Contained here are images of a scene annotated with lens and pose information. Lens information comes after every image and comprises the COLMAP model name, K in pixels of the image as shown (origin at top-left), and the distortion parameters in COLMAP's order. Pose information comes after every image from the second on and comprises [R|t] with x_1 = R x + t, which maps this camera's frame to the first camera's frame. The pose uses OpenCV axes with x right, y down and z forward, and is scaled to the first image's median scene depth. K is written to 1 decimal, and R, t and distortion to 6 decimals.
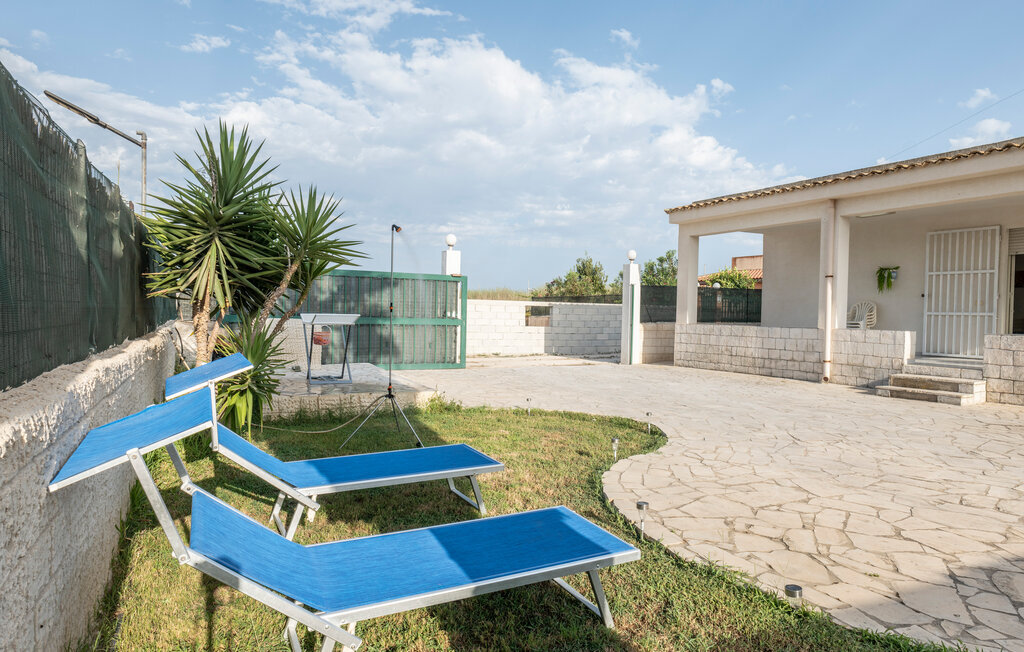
lens RADIAL K [[611.3, 0, 482.7], [0, 611.3, 325.9], [0, 0, 1]] dist [-0.018981, 0.002618]
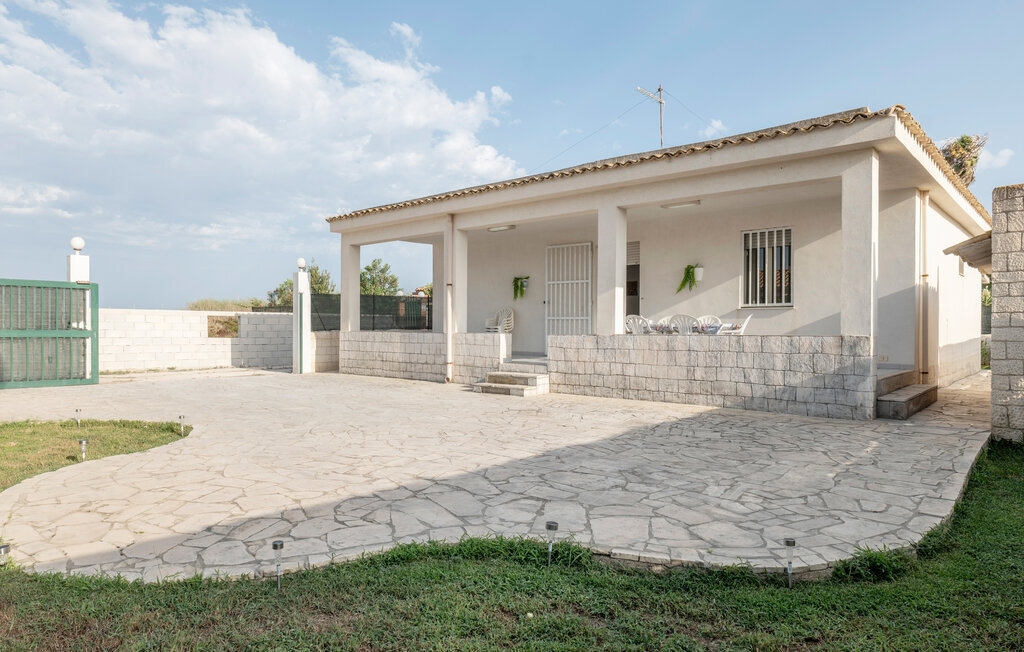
lens RADIAL K [[649.7, 0, 472.7], [0, 649.7, 342.9], [0, 0, 1]] dist [-0.001273, 0.000660]
pose [[0.949034, -0.023086, 0.314327, 0.187660], [0.020682, 0.999726, 0.010980, 0.007931], [-0.314494, -0.003920, 0.949251, -0.090963]]
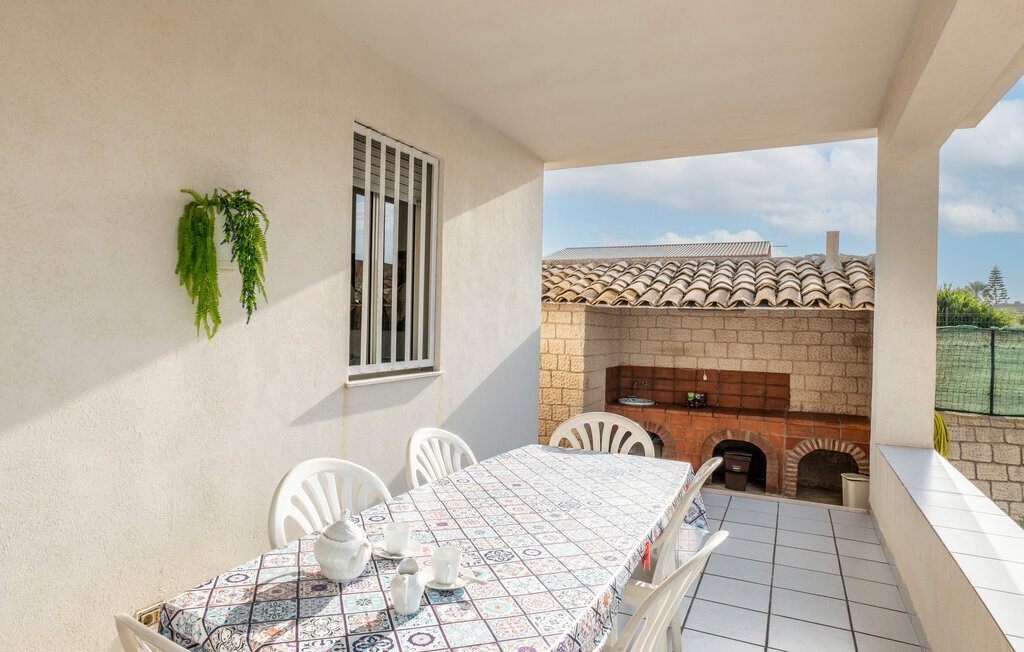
lens RADIAL K [[611.3, 0, 482.7], [0, 611.3, 325.9], [0, 0, 1]] dist [-0.018981, 0.002618]
pose [[-0.560423, -0.035250, 0.827456, 0.560894], [-0.013409, 0.999349, 0.033491, -0.050005], [-0.828098, 0.007673, -0.560531, 0.686976]]
